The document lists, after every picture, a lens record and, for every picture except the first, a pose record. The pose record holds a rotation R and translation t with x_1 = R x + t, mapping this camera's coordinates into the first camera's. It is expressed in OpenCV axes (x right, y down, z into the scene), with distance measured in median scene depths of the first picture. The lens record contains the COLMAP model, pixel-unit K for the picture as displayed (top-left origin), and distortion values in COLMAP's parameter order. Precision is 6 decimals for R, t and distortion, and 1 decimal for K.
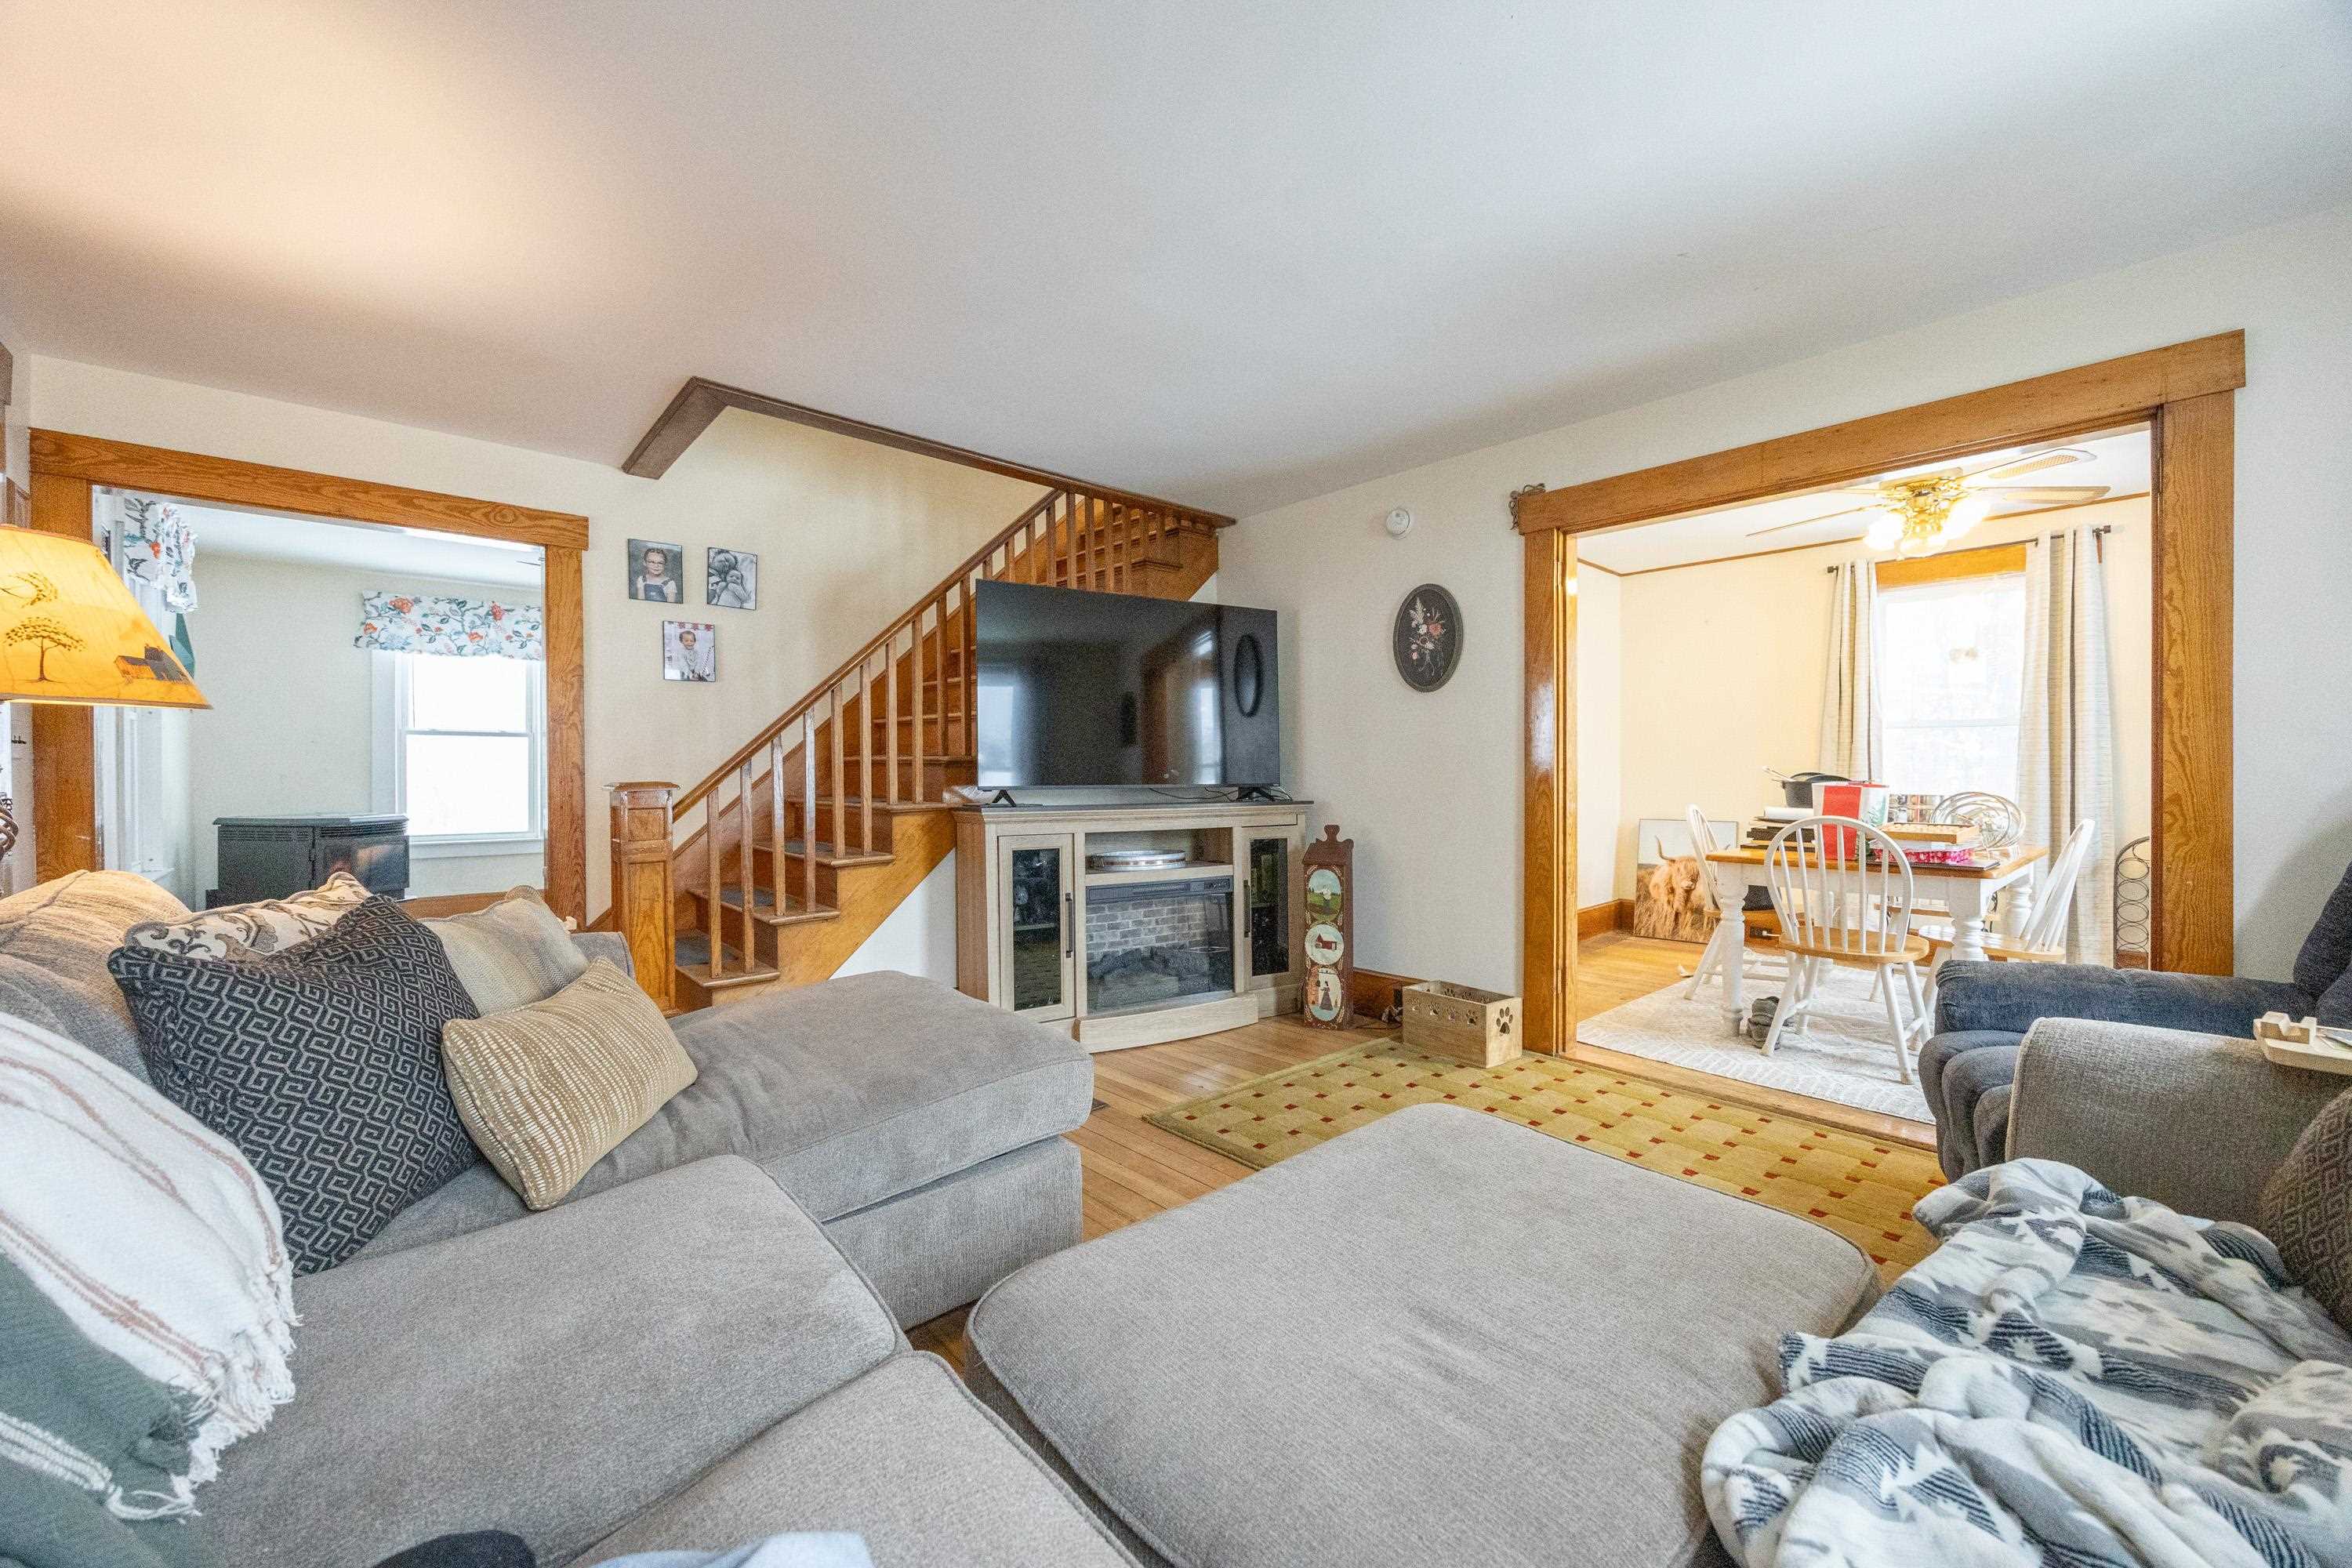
lens RADIAL K [[897.9, 0, 1178.5], [0, 897.9, 771.1], [0, 0, 1]] dist [-0.004764, 0.000664]
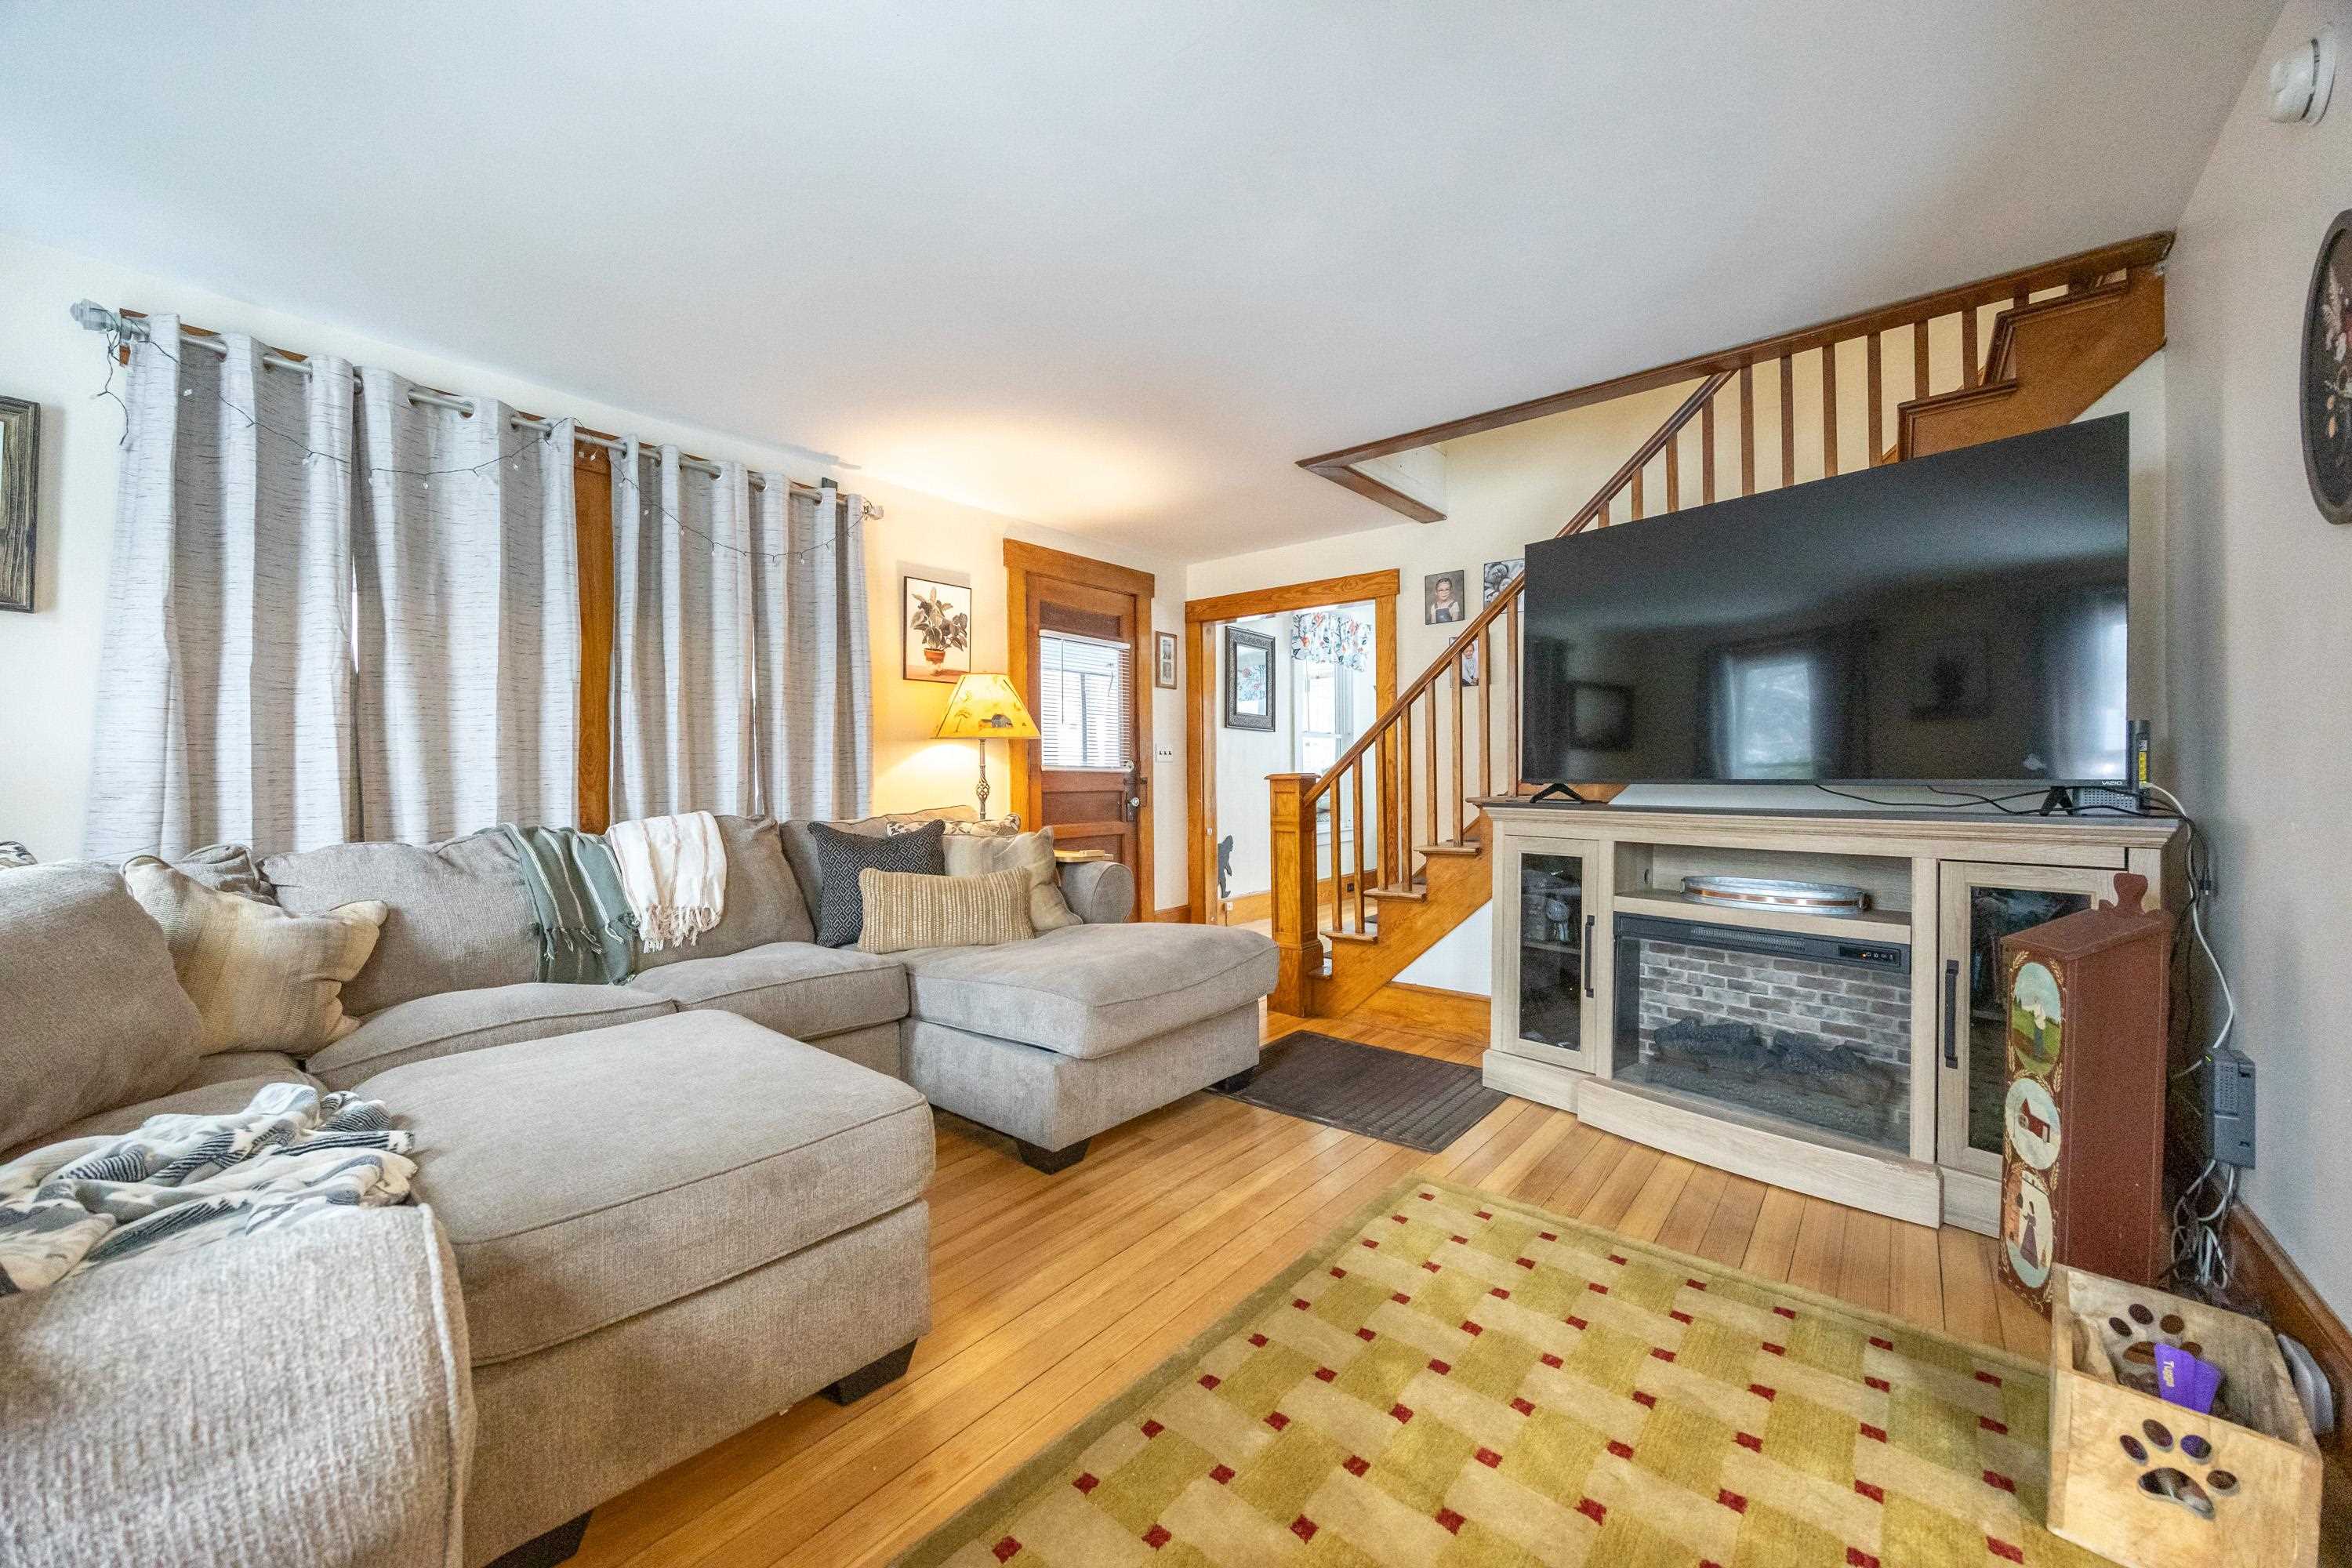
lens RADIAL K [[897.9, 0, 1184.8], [0, 897.9, 780.0], [0, 0, 1]] dist [-0.004764, 0.000664]
pose [[0.144523, 0.006173, -0.989482, 0.563002], [0.002919, 0.999974, 0.006665, 0.010740], [0.989497, -0.003851, 0.144501, 0.502366]]
